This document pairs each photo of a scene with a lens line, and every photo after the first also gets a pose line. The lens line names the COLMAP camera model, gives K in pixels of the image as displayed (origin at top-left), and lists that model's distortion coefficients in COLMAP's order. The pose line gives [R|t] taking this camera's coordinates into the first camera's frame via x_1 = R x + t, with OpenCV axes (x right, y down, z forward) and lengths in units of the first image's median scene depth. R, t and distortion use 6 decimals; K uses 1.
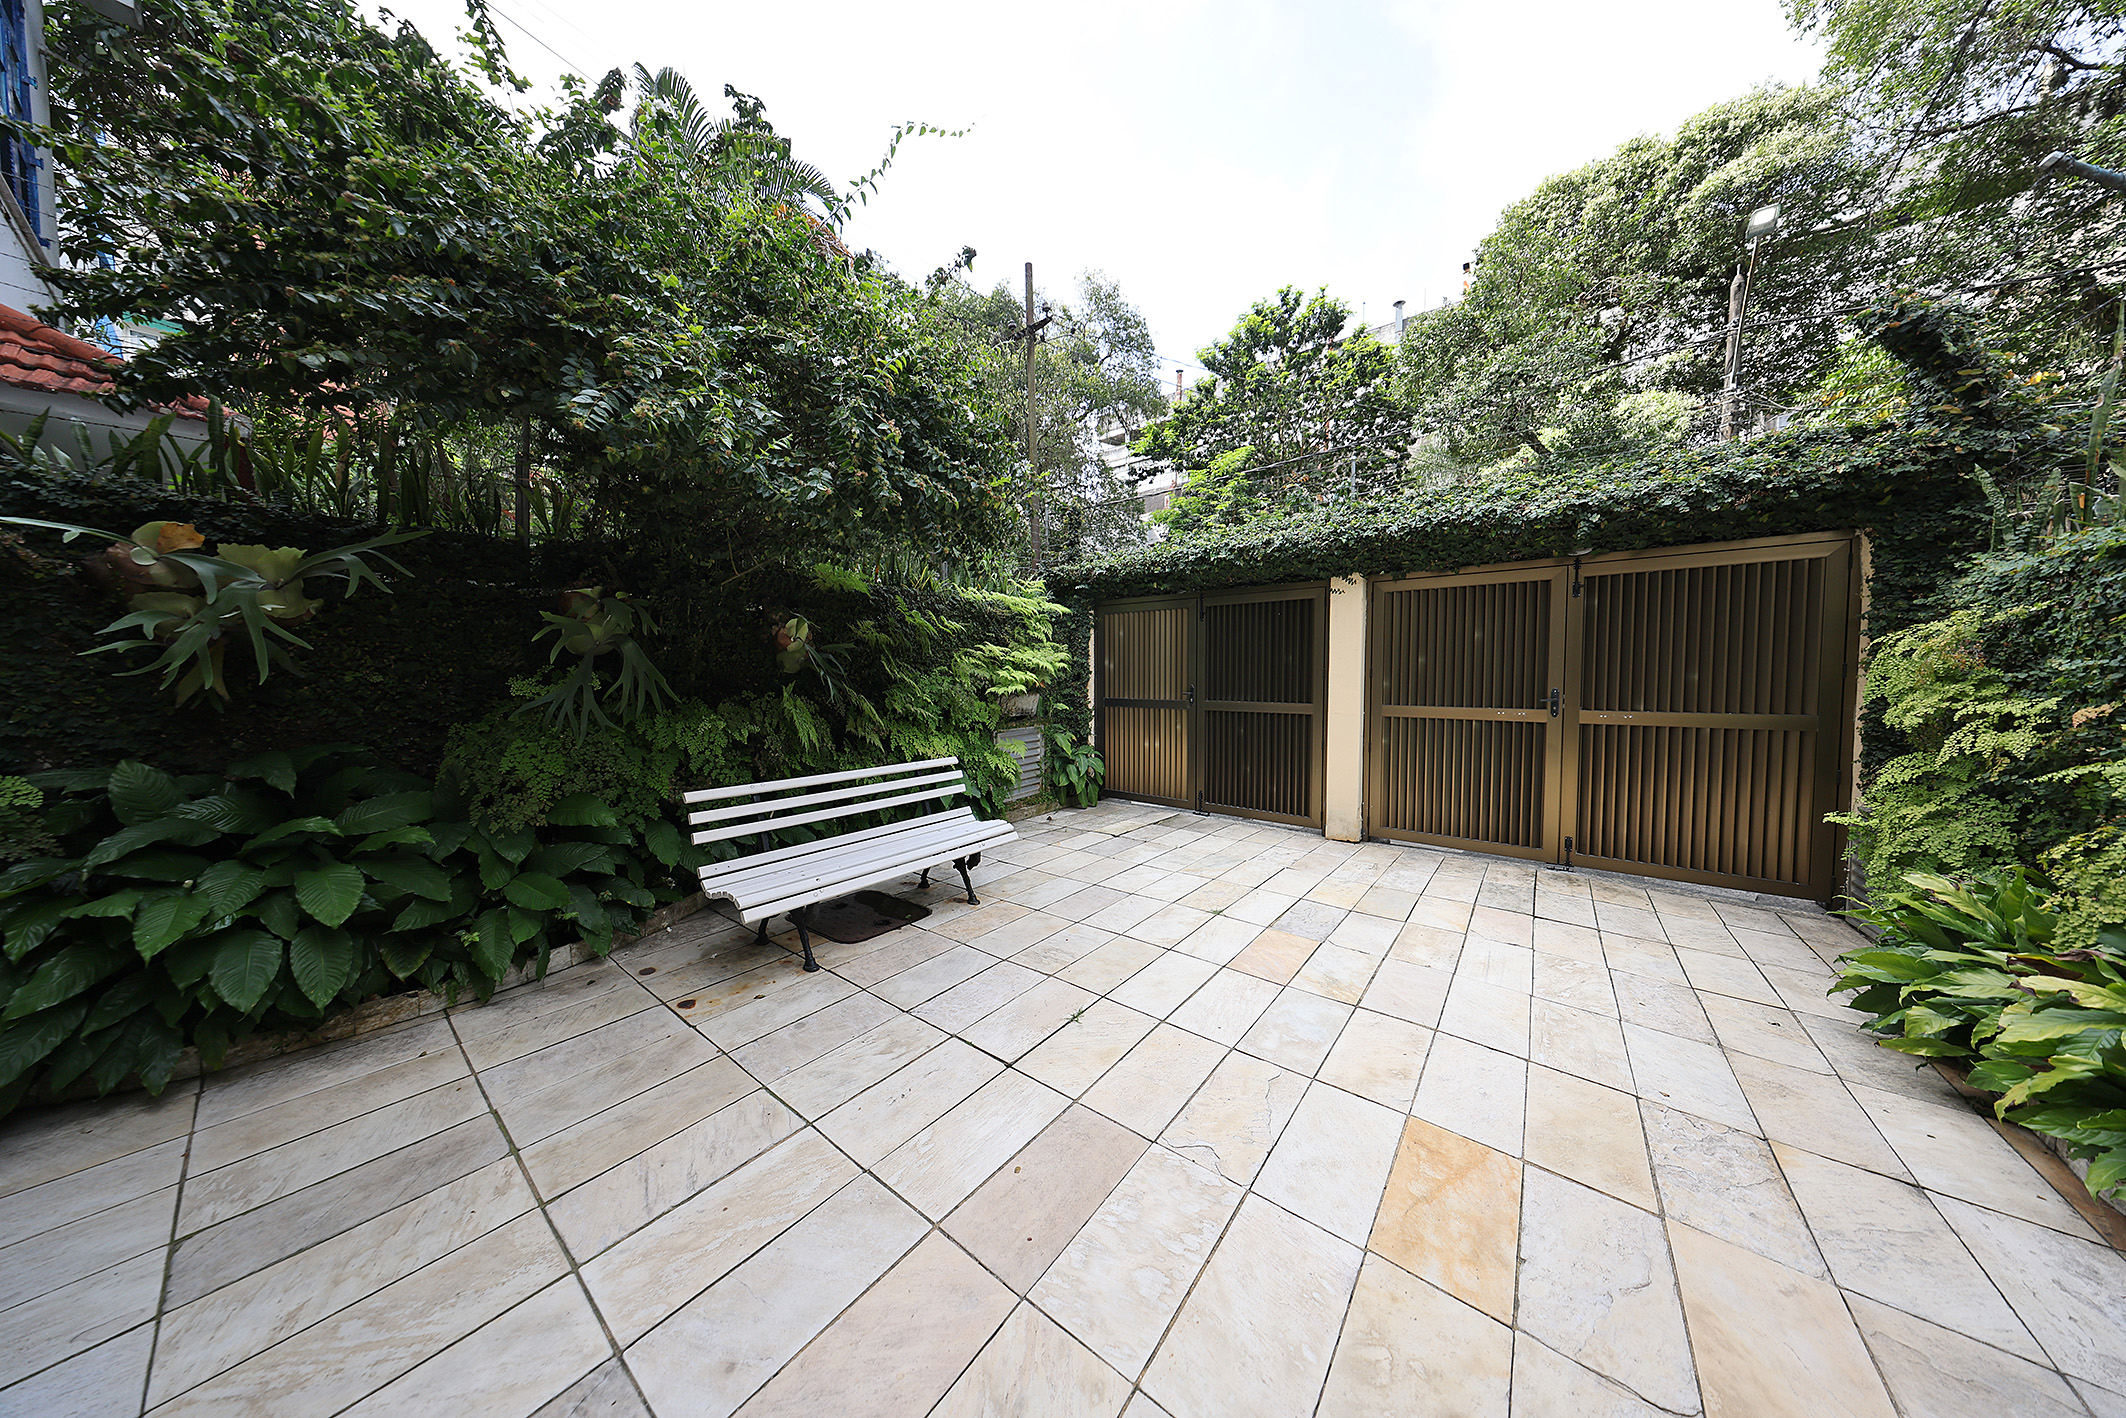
lens RADIAL K [[614.8, 0, 1072.7], [0, 614.8, 706.2], [0, 0, 1]] dist [0.002021, 0.000100]
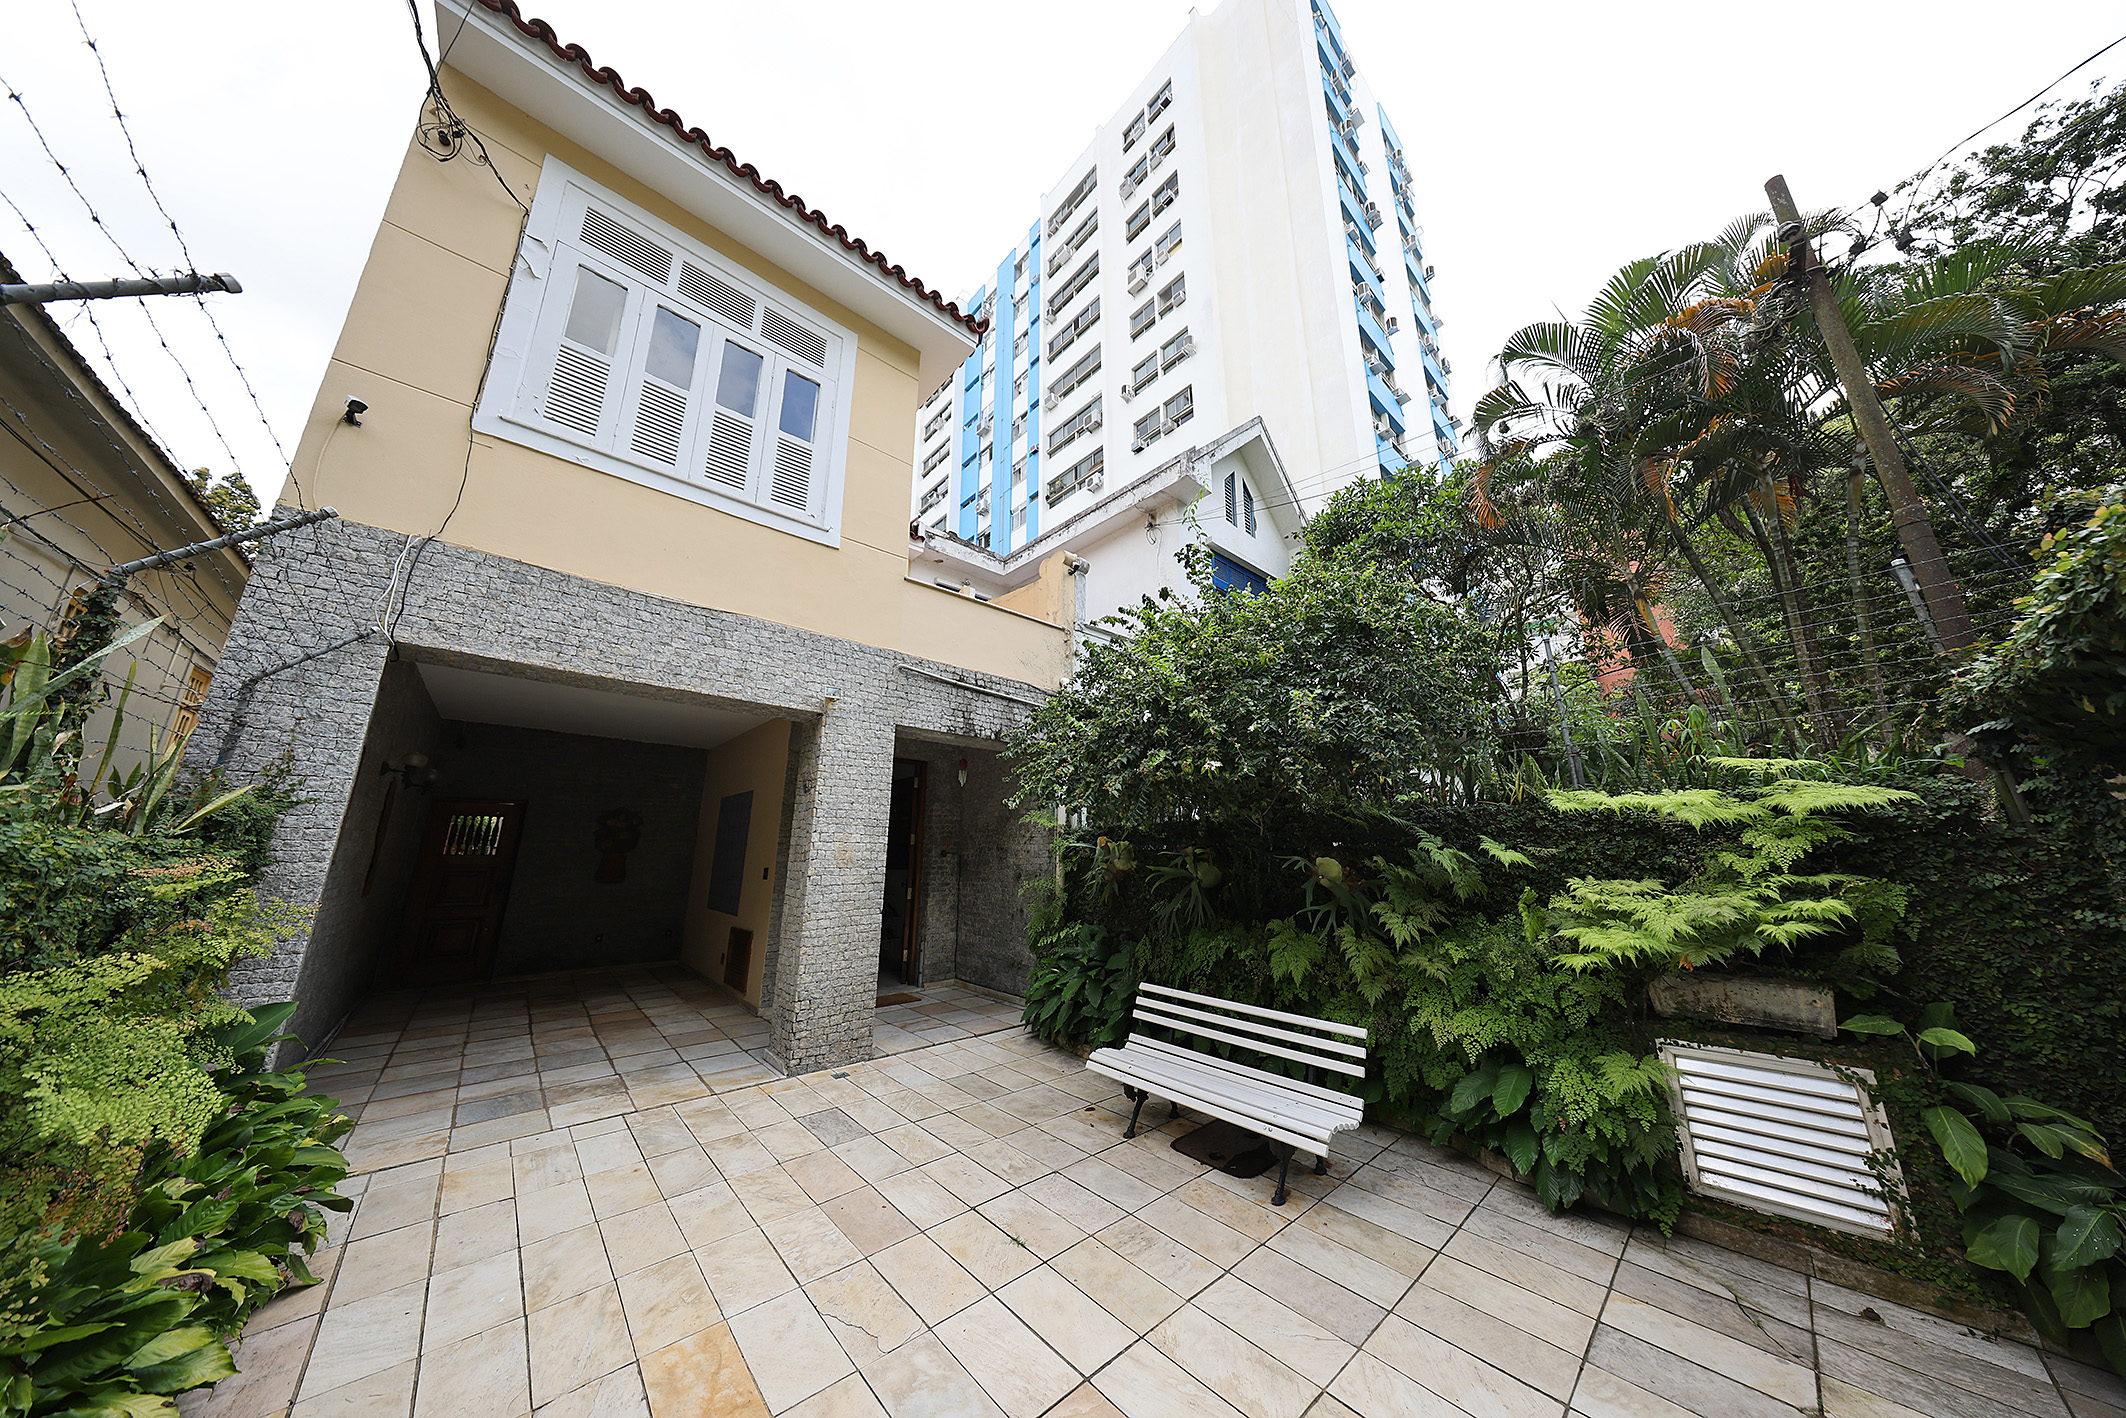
lens RADIAL K [[614.8, 0, 1068.4], [0, 614.8, 706.6], [0, 0, 1]] dist [0.002021, 0.000100]
pose [[-0.177055, -0.230601, -0.956804, 1.125991], [-0.054614, 0.972968, -0.224390, -0.193975], [0.982684, 0.012526, -0.184863, 1.083954]]
